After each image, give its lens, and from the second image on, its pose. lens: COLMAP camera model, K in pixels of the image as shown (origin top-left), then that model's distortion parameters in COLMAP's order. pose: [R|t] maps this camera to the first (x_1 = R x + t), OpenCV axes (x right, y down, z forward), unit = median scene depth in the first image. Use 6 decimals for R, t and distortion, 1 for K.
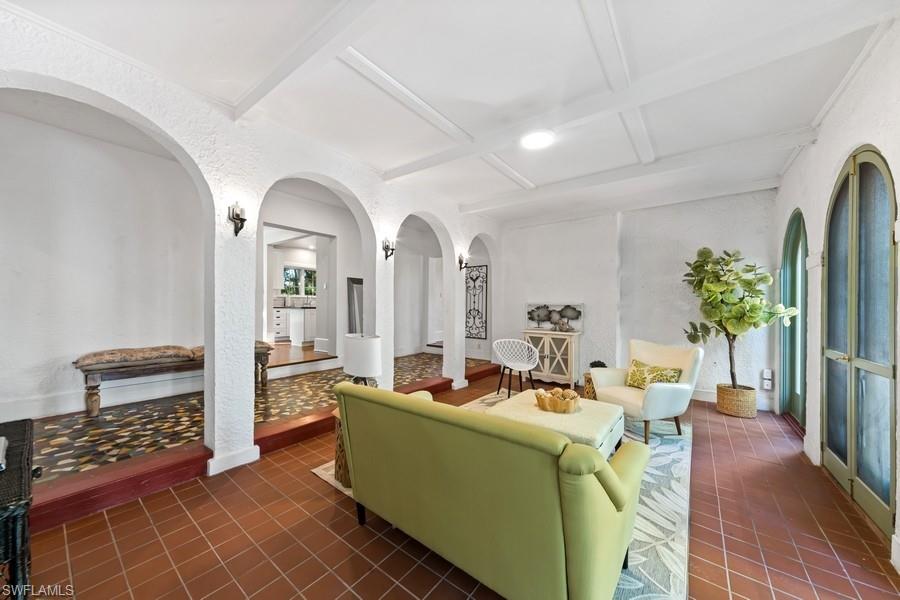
lens RADIAL K [[316.8, 0, 450.0], [0, 316.8, 300.0], [0, 0, 1]] dist [0.000141, 0.000096]
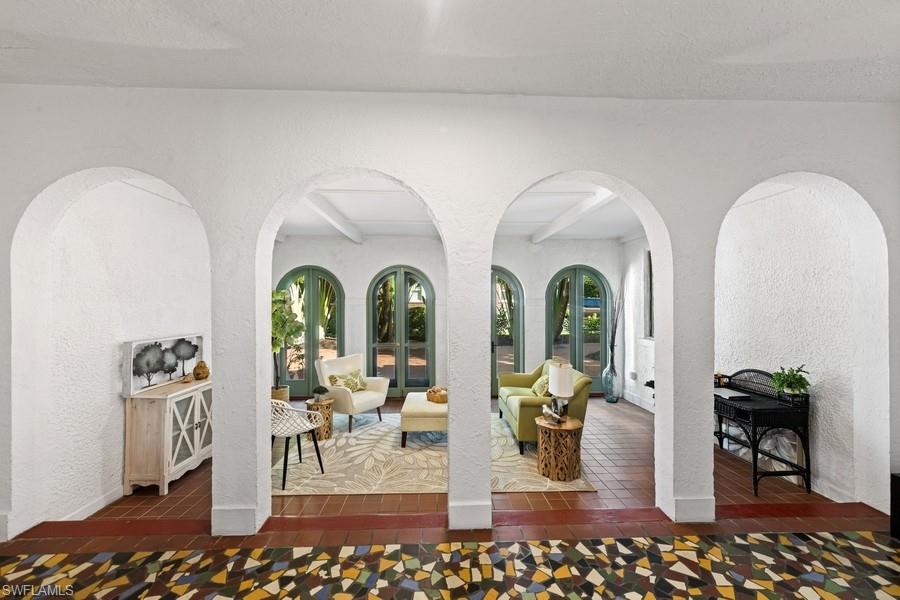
lens RADIAL K [[358.8, 0, 450.0], [0, 358.8, 300.0], [0, 0, 1]] dist [0.000011, -0.000032]
pose [[-0.631969, 0.004413, 0.774981, -0.732328], [-0.012571, 0.999794, -0.015944, -0.077004], [-0.774892, -0.019818, -0.631783, 1.477298]]
